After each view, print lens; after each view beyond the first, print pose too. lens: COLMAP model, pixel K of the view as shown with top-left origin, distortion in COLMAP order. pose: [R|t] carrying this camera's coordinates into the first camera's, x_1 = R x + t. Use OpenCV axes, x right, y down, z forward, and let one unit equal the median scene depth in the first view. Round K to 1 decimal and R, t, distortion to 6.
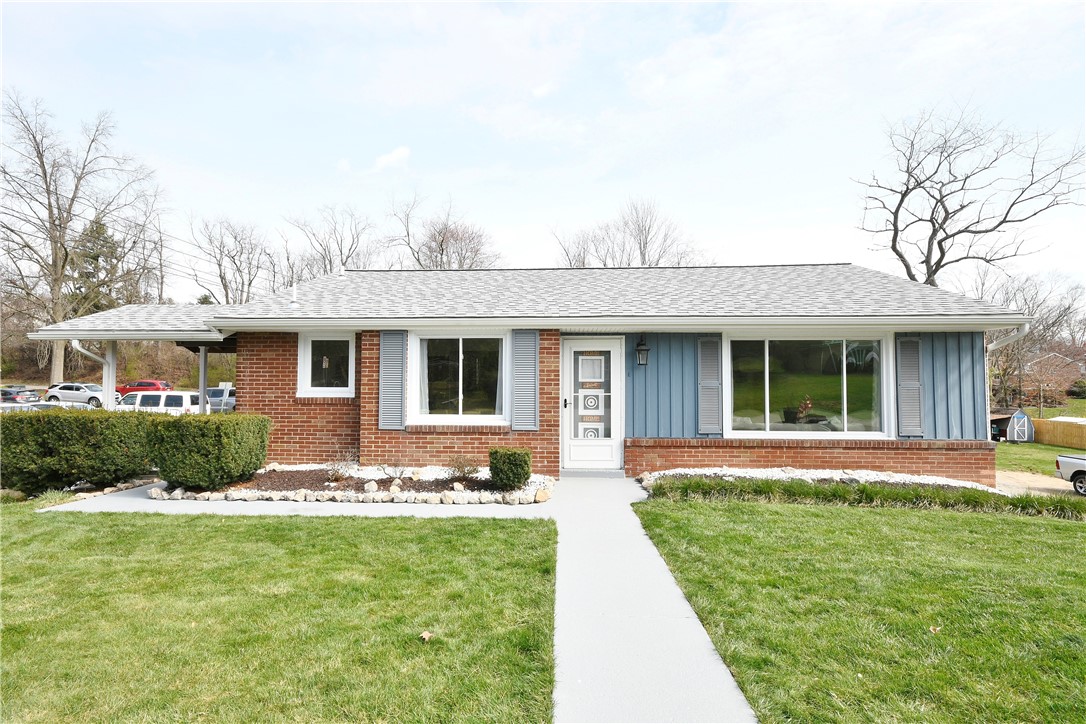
lens RADIAL K [[520.2, 0, 543.0], [0, 520.2, 362.0], [0, 0, 1]] dist [0.020134, -0.014824]
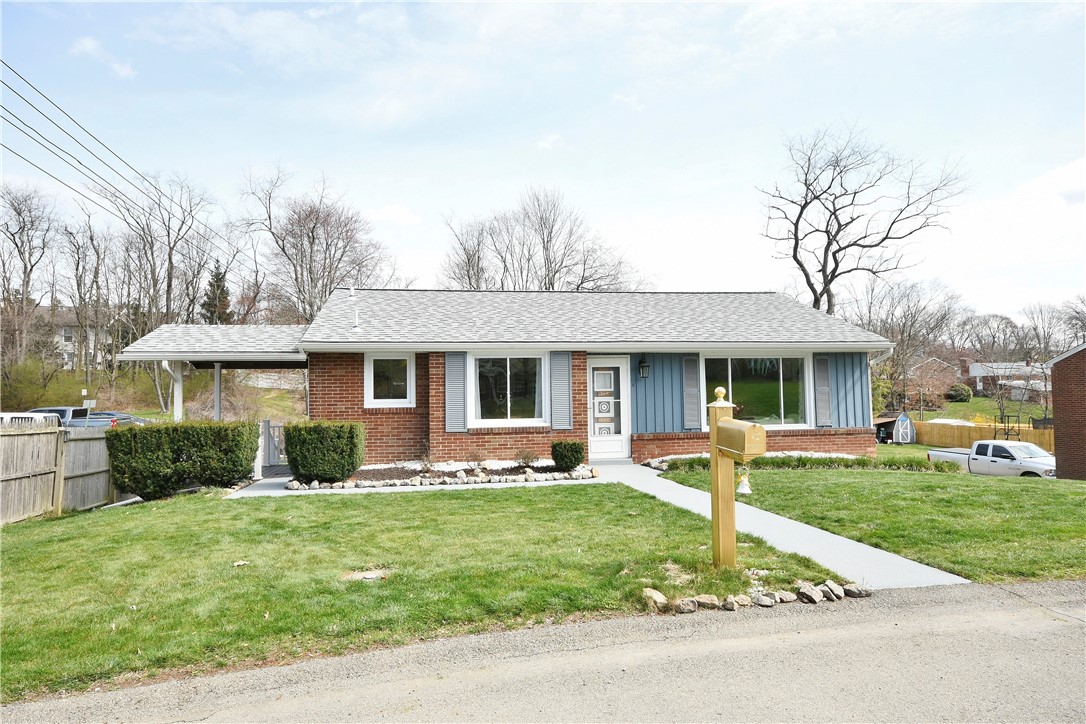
lens RADIAL K [[632.9, 0, 543.7], [0, 632.9, 356.9], [0, 0, 1]] dist [0.002556, 0.000592]
pose [[0.976191, -0.003494, 0.216883, -0.383750], [0.007699, 0.999798, -0.018545, -0.018246], [-0.216774, 0.019773, 0.976021, -0.479708]]
